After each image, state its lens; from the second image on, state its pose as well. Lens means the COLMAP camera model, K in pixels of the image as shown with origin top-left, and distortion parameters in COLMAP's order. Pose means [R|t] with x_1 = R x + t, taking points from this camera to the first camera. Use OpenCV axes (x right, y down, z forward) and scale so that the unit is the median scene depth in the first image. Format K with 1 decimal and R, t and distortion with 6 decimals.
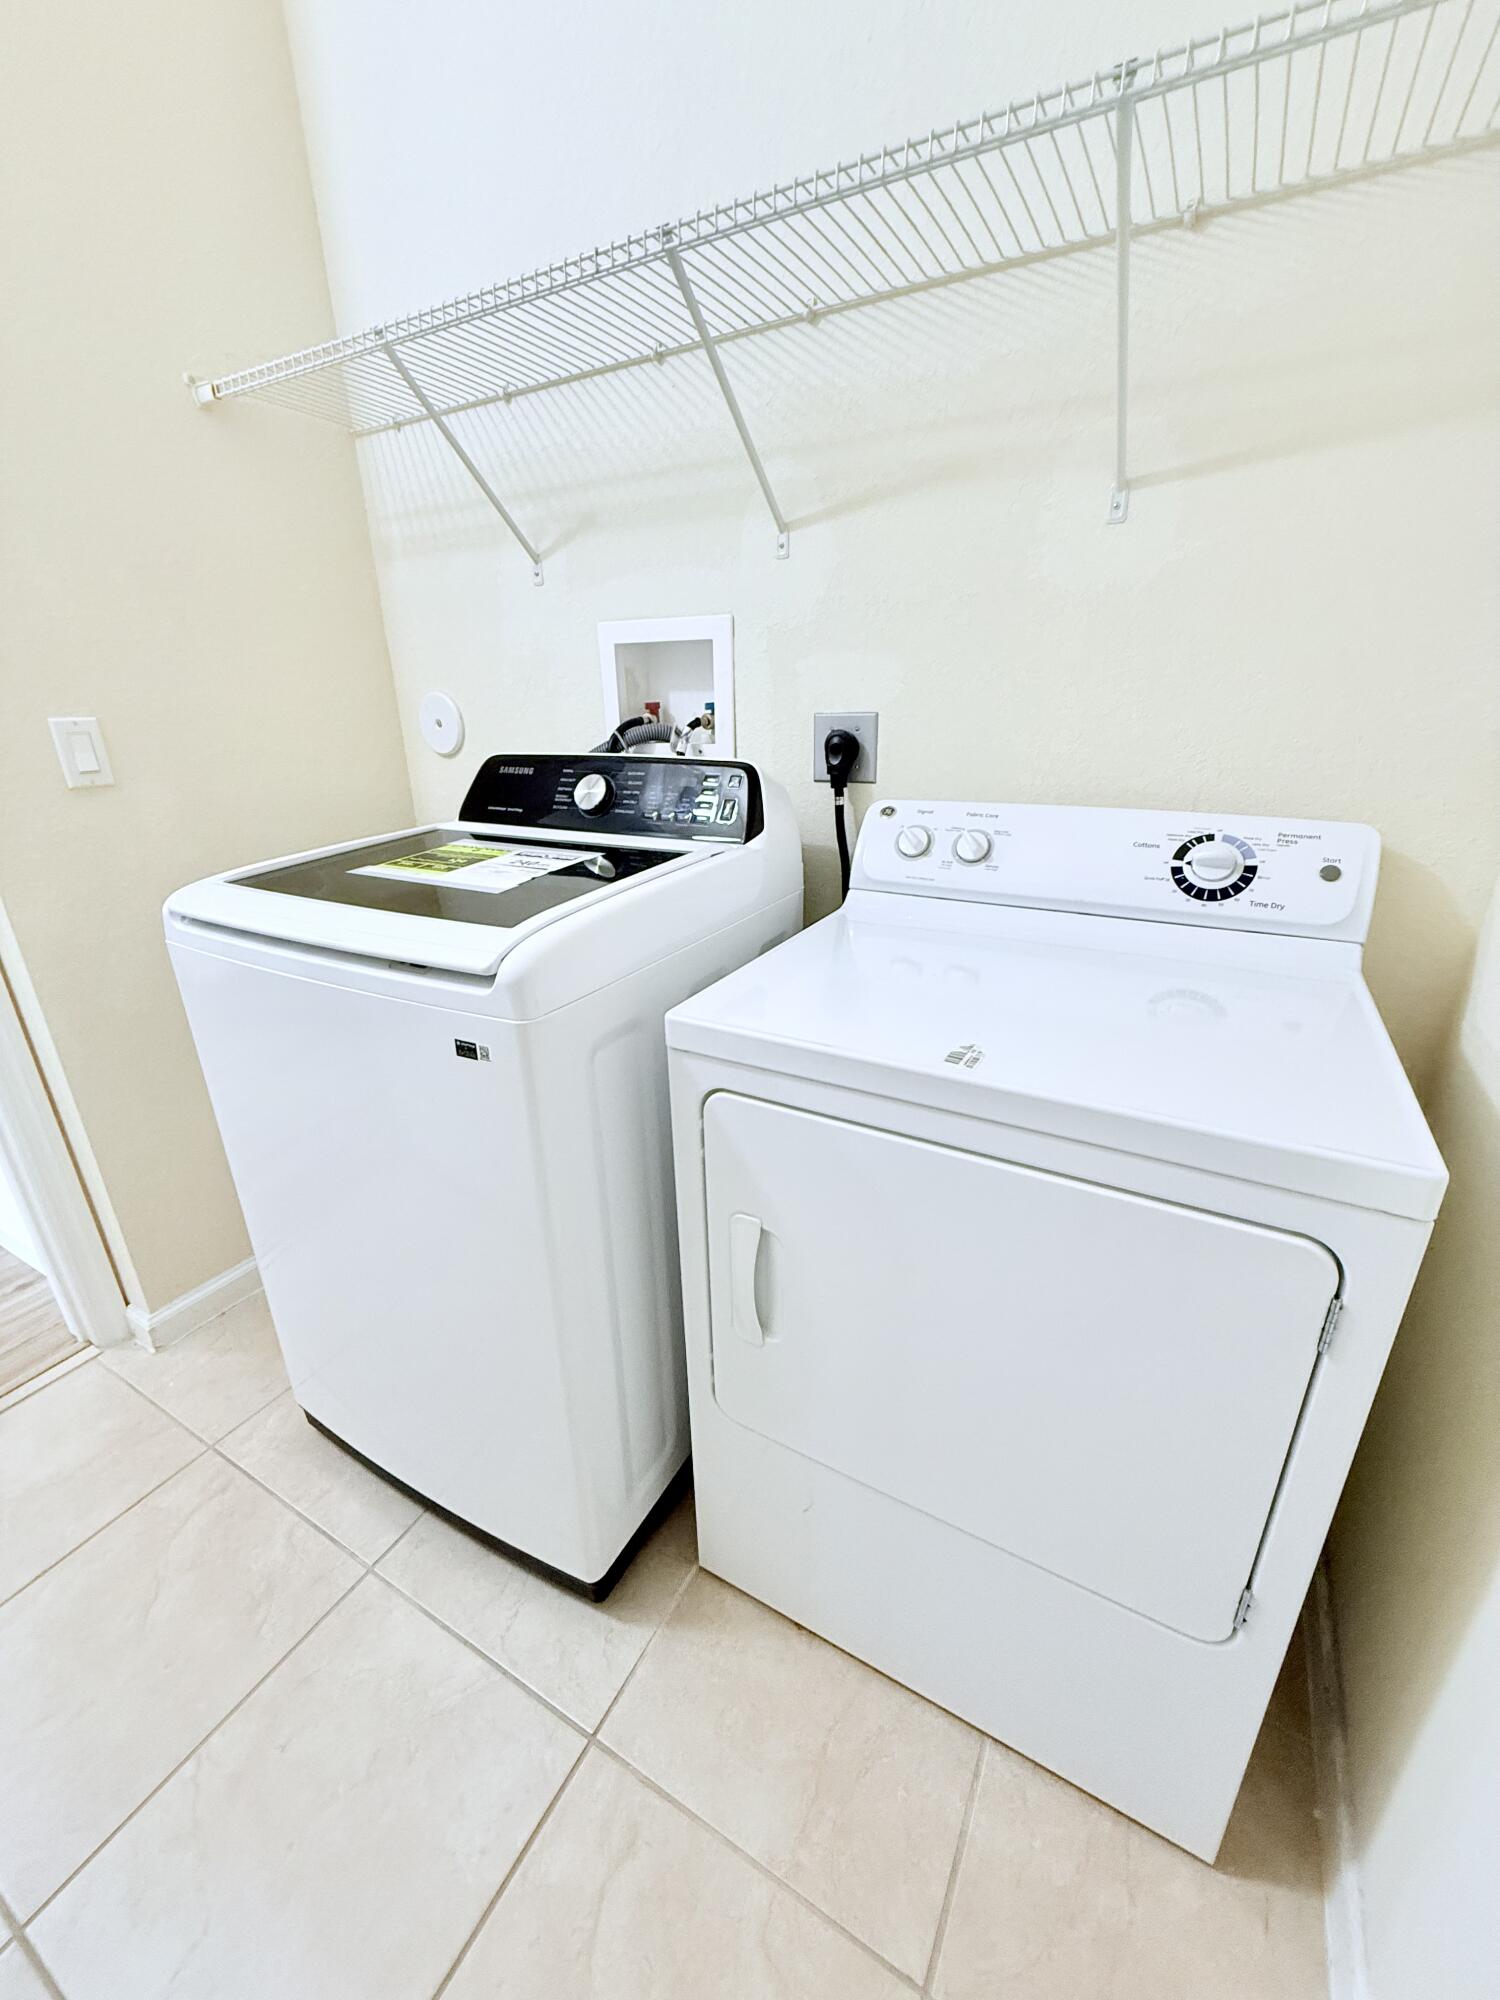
lens RADIAL K [[797.2, 0, 751.8], [0, 797.2, 996.5], [0, 0, 1]] dist [0.000334, 0.000209]
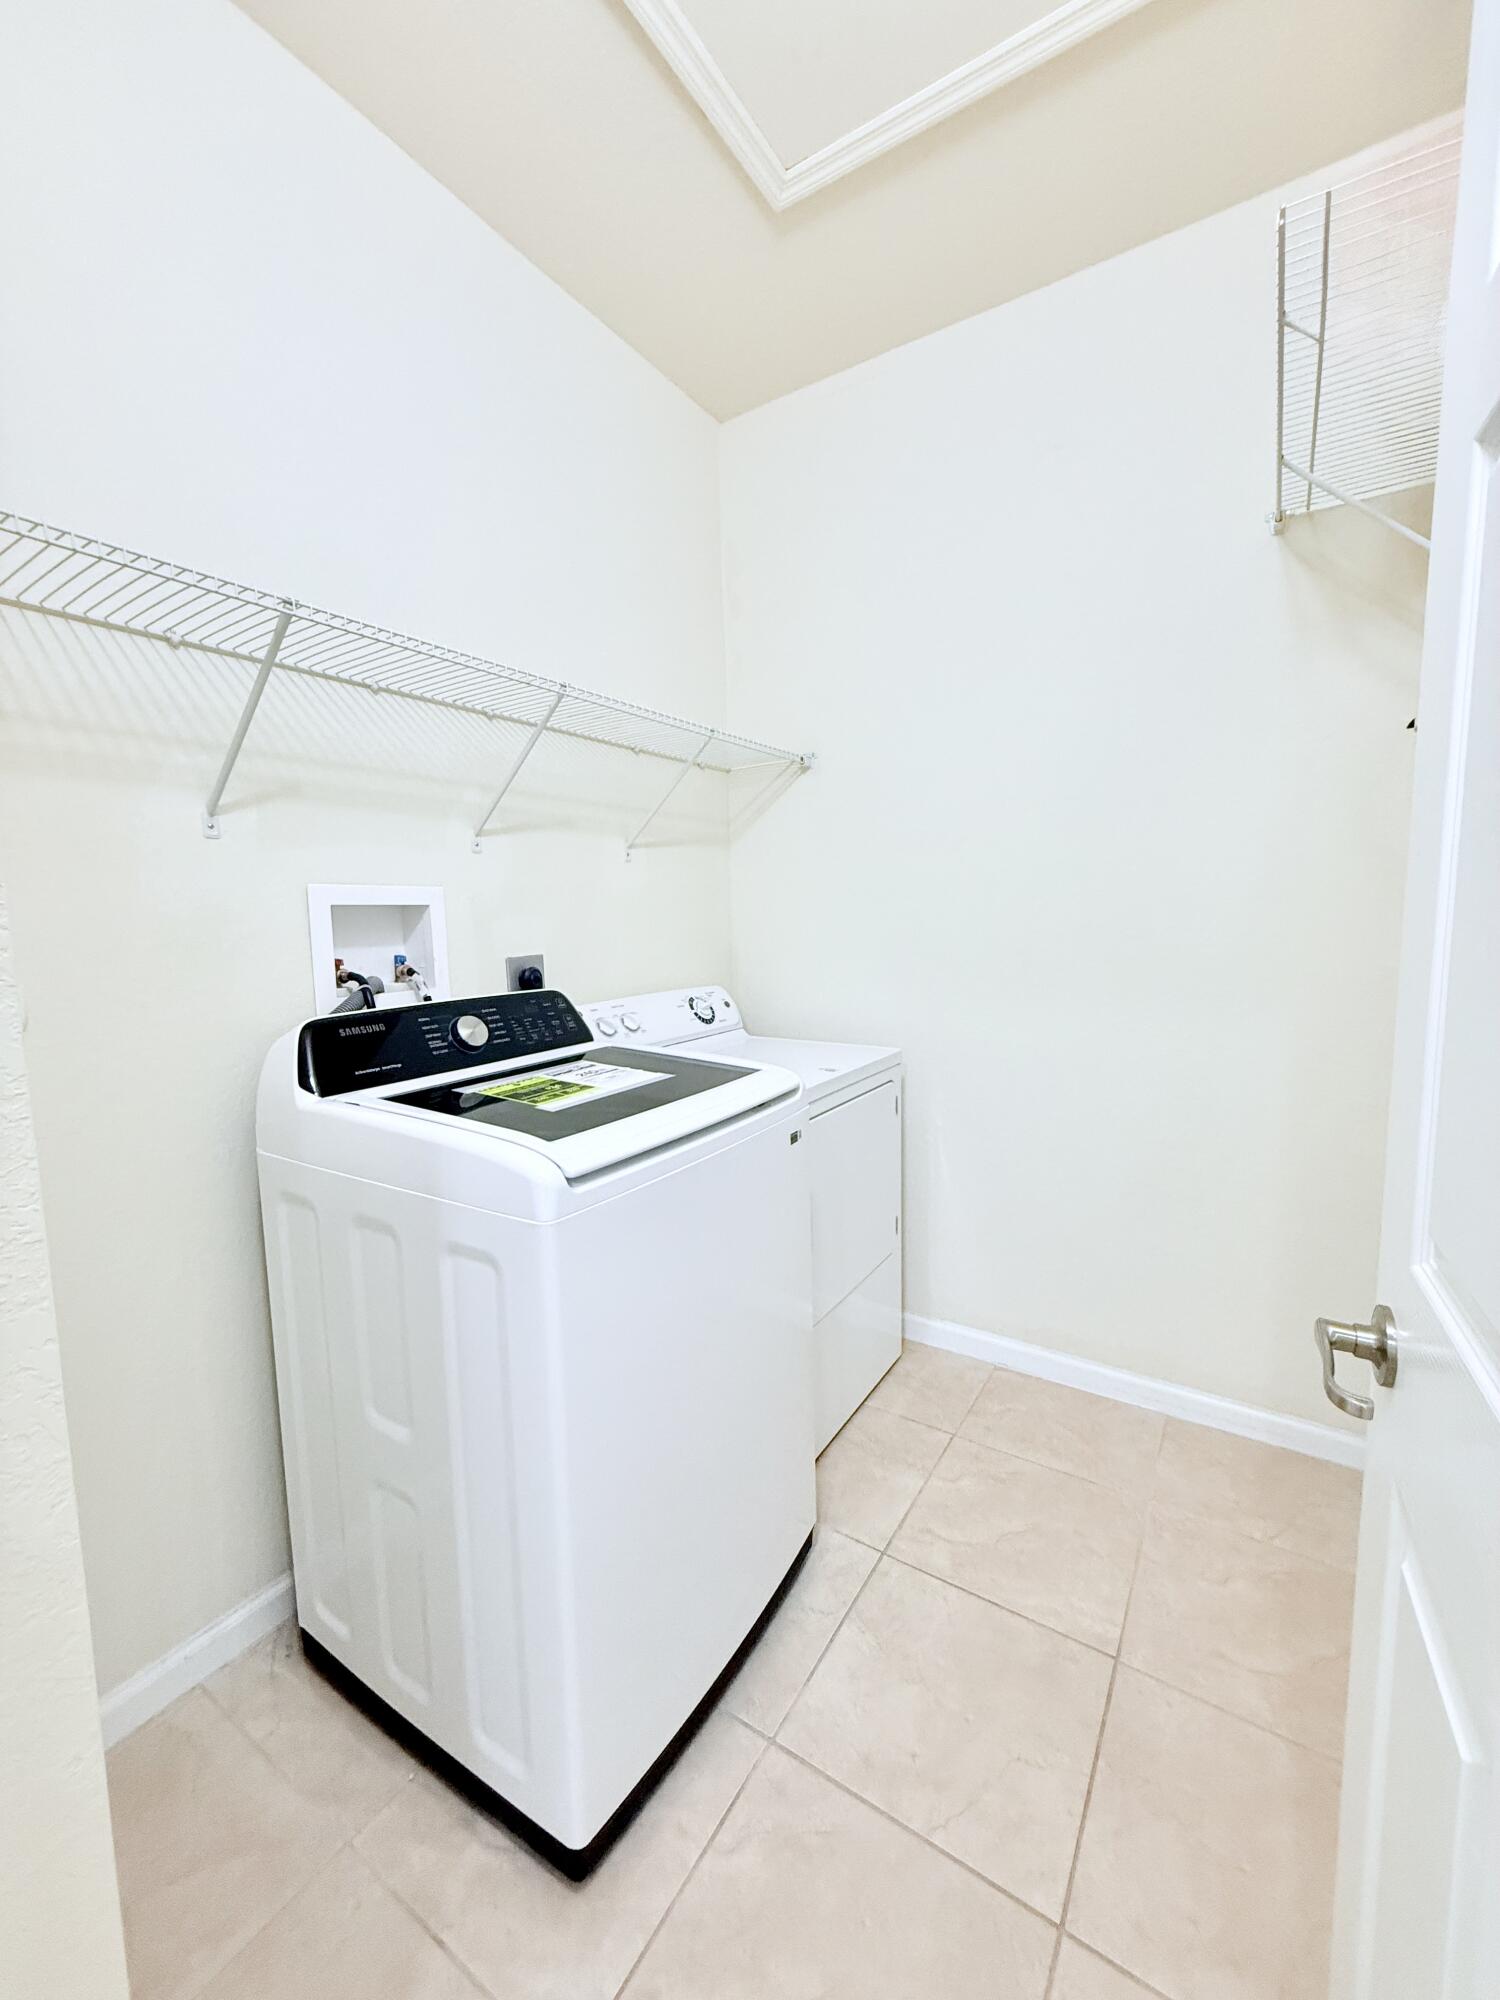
lens RADIAL K [[797.2, 0, 751.8], [0, 797.2, 996.5], [0, 0, 1]] dist [0.000334, 0.000209]
pose [[0.059934, -0.089103, 0.994218, -1.543534], [0.376497, 0.924463, 0.060155, -0.265117], [-0.924477, 0.370715, 0.088954, 0.625031]]
